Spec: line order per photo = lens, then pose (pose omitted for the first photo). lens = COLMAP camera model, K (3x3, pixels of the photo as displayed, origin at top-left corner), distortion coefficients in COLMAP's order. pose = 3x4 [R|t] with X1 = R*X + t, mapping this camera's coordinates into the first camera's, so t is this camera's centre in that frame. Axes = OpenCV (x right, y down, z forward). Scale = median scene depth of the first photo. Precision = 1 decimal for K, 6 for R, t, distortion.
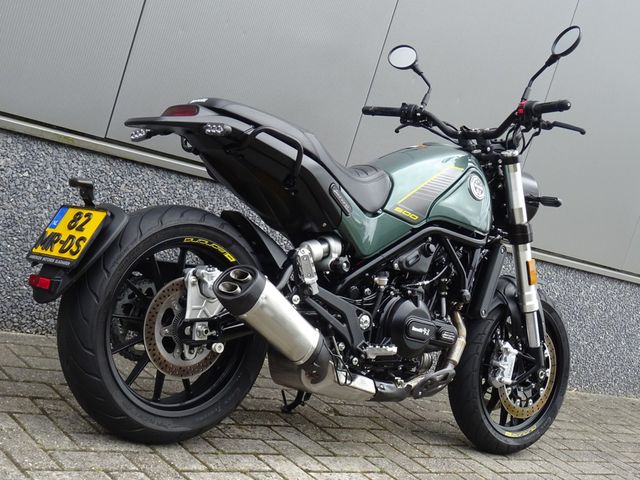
lens RADIAL K [[1074.9, 0, 320.7], [0, 1074.9, 238.4], [0, 0, 1]] dist [0.006576, 0.000000]
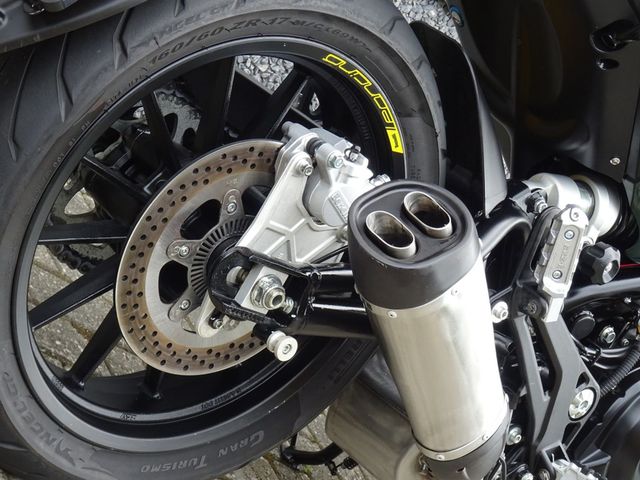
lens RADIAL K [[1611.1, 0, 319.1], [0, 1611.1, 241.2], [0, 0, 1]] dist [-0.053482, 0.000000]
pose [[0.890966, 0.444758, 0.091483, -0.152900], [-0.452995, 0.884482, 0.111743, -0.003186], [-0.031217, -0.141001, 0.989517, 0.424504]]
